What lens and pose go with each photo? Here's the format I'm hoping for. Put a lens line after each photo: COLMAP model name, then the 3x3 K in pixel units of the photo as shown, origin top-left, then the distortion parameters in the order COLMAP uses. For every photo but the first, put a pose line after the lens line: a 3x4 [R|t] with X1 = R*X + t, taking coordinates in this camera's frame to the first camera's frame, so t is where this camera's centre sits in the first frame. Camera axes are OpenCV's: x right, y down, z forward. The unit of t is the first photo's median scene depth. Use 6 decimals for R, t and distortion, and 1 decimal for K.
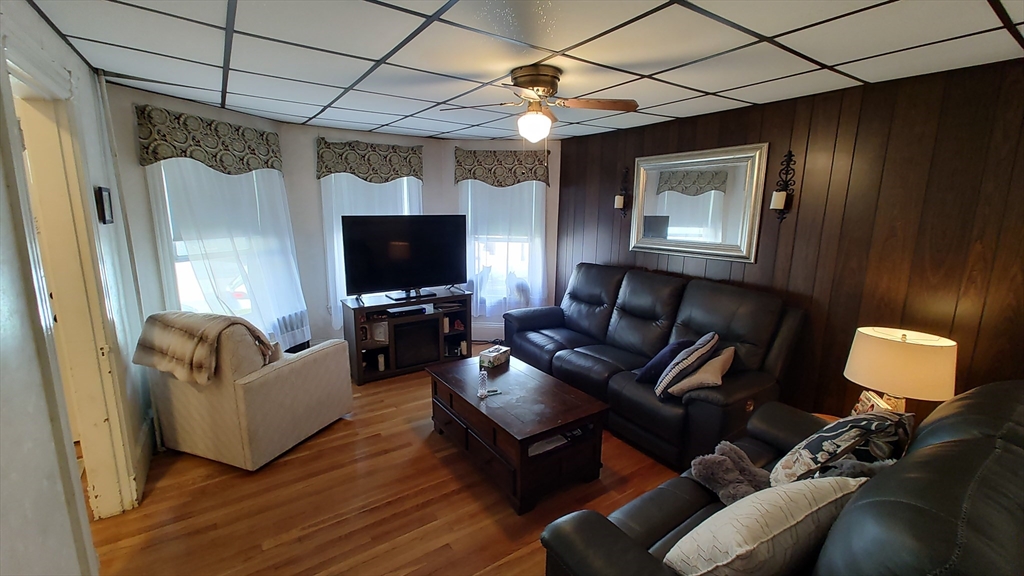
lens RADIAL K [[423.8, 0, 513.3], [0, 423.8, 289.7], [0, 0, 1]] dist [-0.001291, 0.003258]
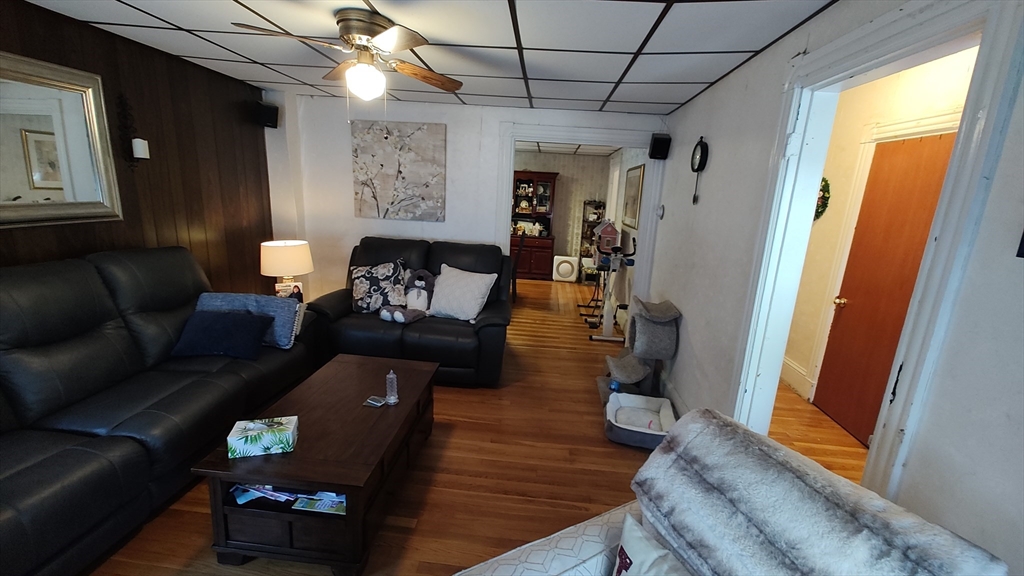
lens RADIAL K [[423.8, 0, 511.7], [0, 423.8, 286.0], [0, 0, 1]] dist [-0.001291, 0.003258]
pose [[-0.770406, -0.196253, 0.606596, -0.784123], [0.044456, 0.932592, 0.358184, -0.281018], [-0.636001, 0.302914, -0.709750, 1.511545]]
